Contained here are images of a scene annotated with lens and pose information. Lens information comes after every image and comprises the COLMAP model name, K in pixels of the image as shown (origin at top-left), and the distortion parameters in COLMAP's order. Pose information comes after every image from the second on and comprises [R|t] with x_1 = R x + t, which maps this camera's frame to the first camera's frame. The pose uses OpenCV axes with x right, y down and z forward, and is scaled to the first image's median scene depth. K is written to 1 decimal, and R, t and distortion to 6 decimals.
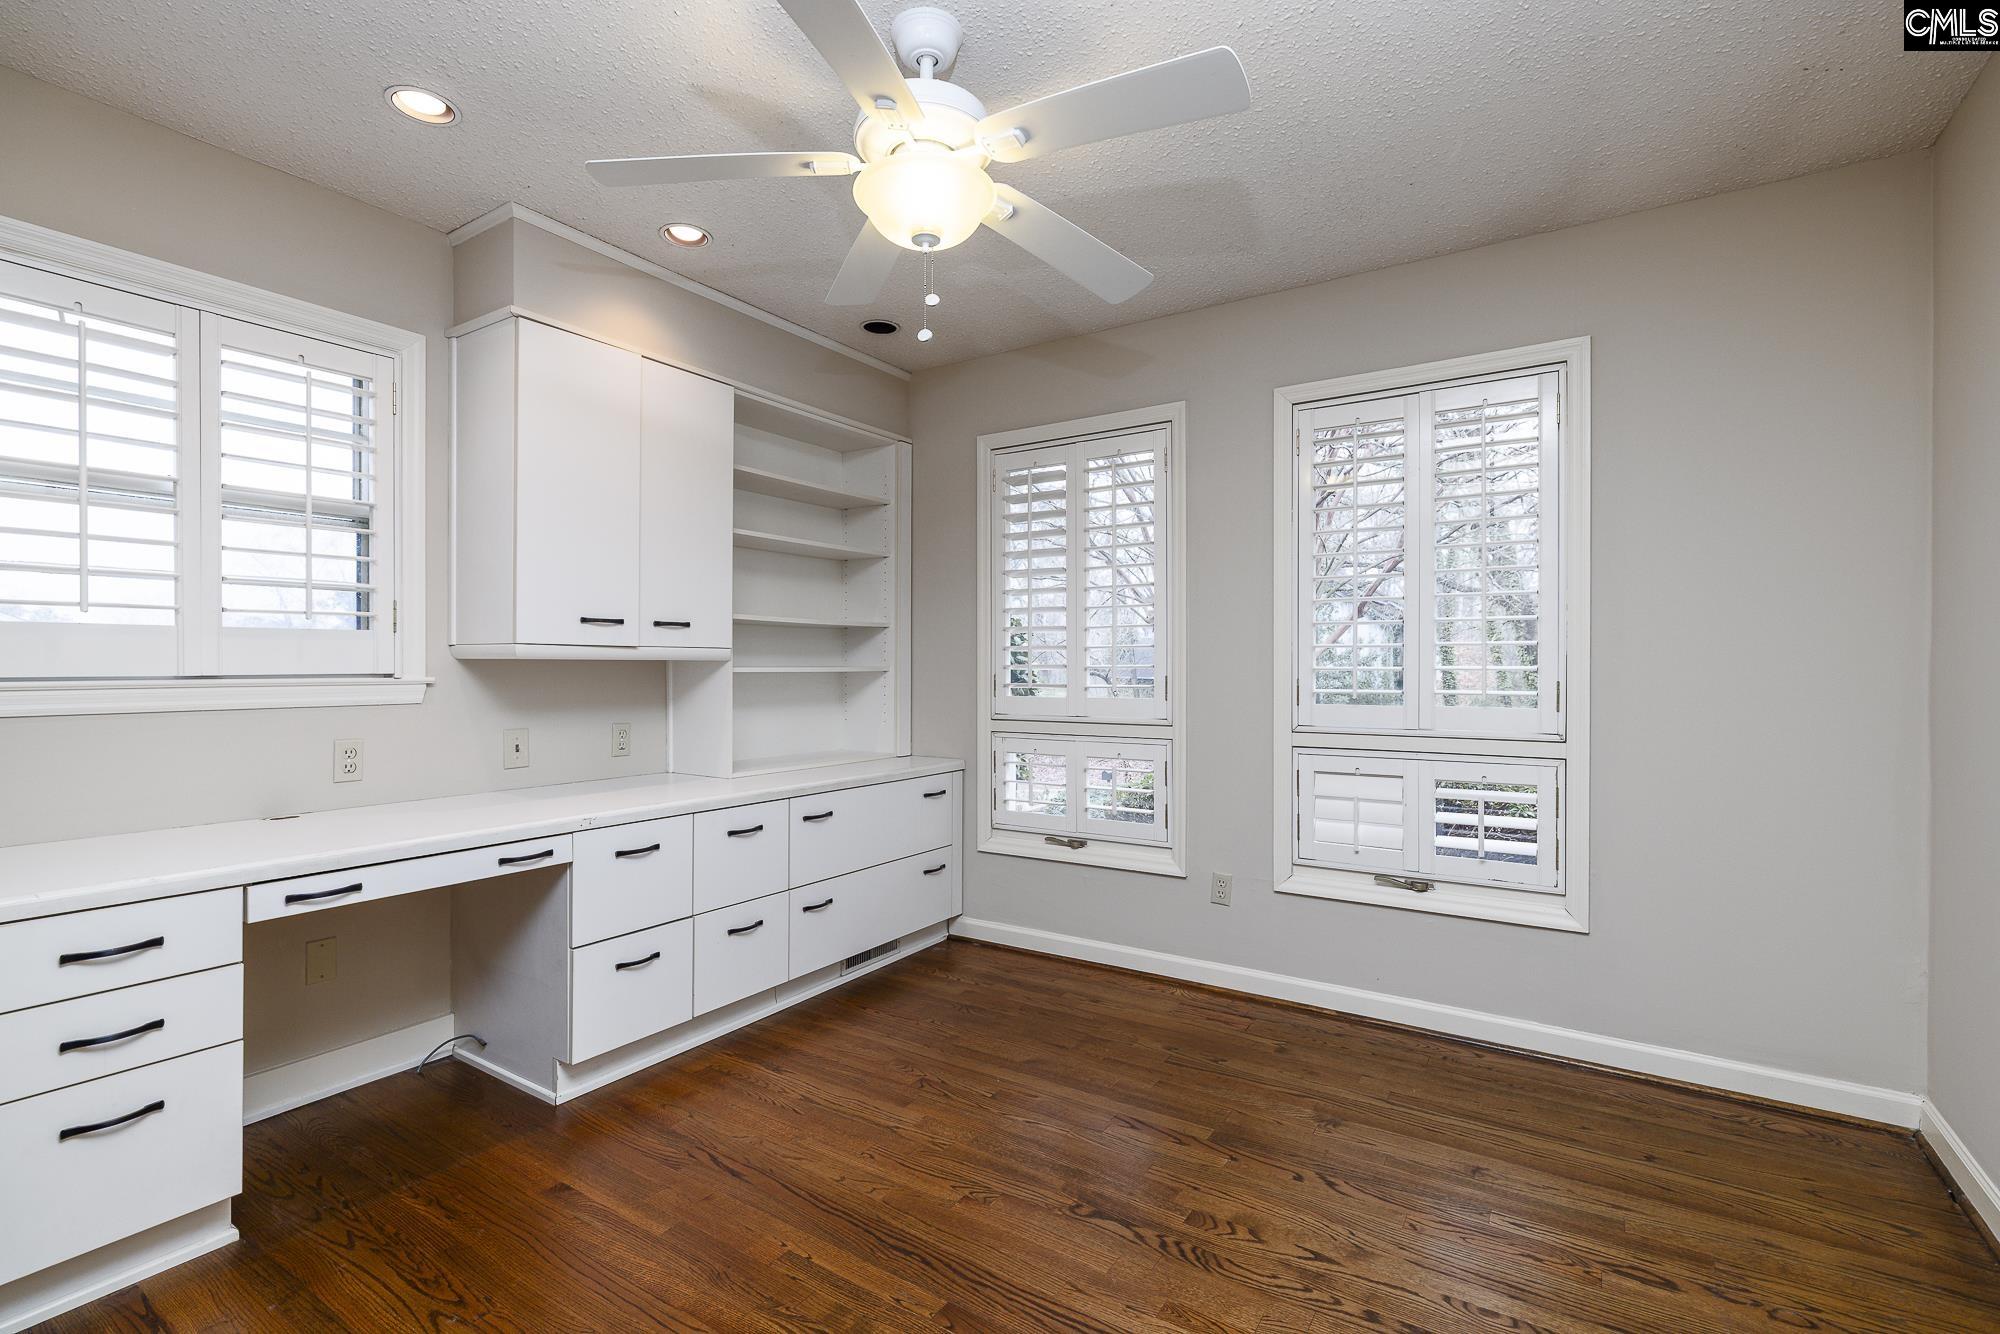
lens RADIAL K [[912.1, 0, 1007.7], [0, 912.1, 663.7], [0, 0, 1]] dist [-0.005962, 0.000301]
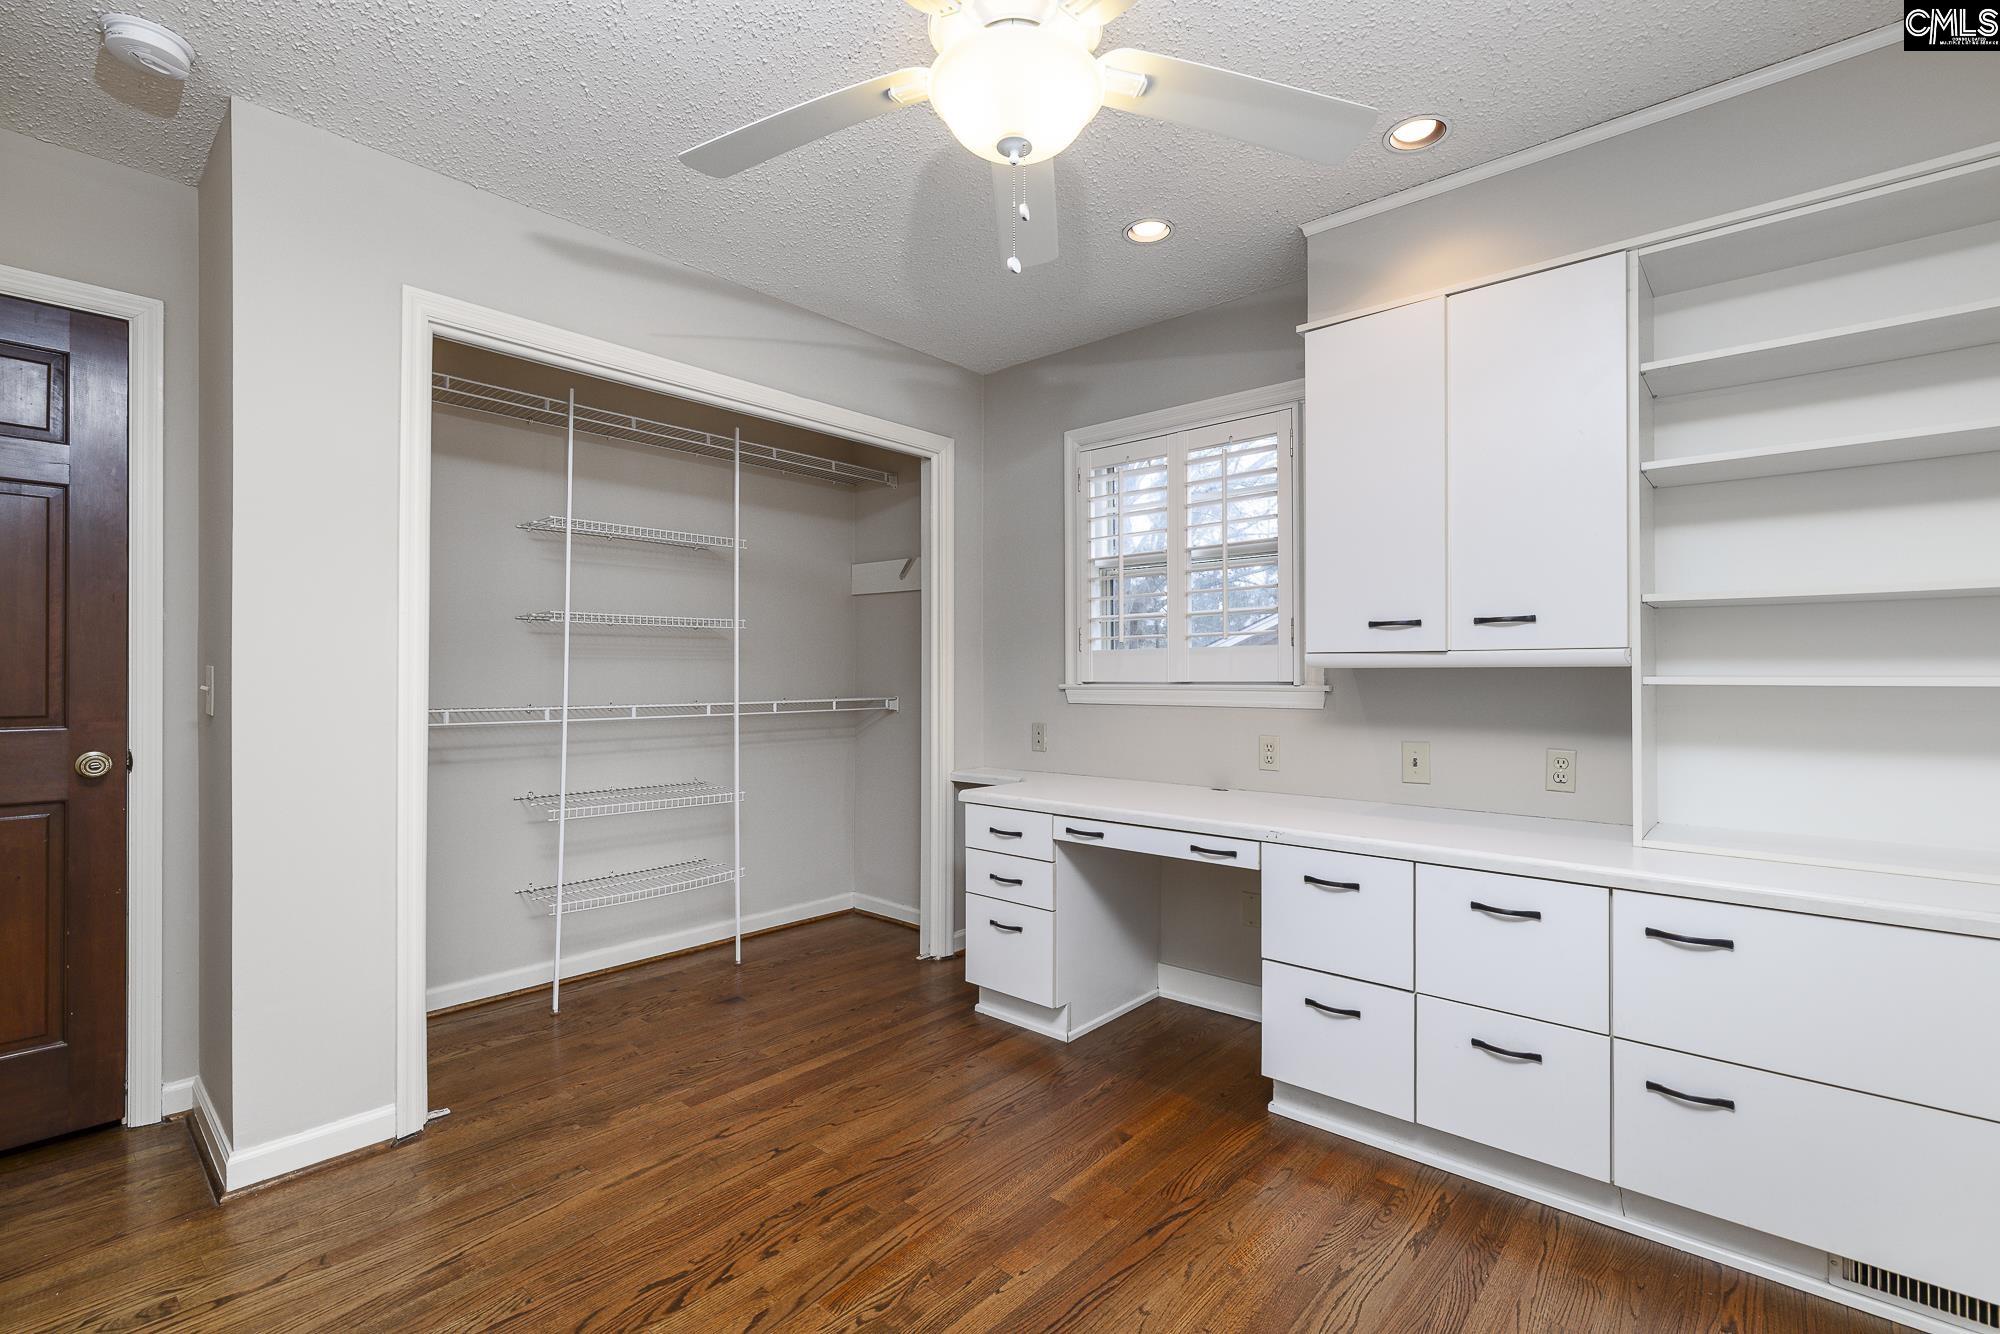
lens RADIAL K [[912.1, 0, 1000.7], [0, 912.1, 665.6], [0, 0, 1]] dist [-0.005962, 0.000301]
pose [[-0.156852, -0.012830, -0.987539, 0.541571], [-0.000534, 0.999917, -0.012906, 0.005429], [0.987622, -0.001497, -0.156846, 0.851340]]
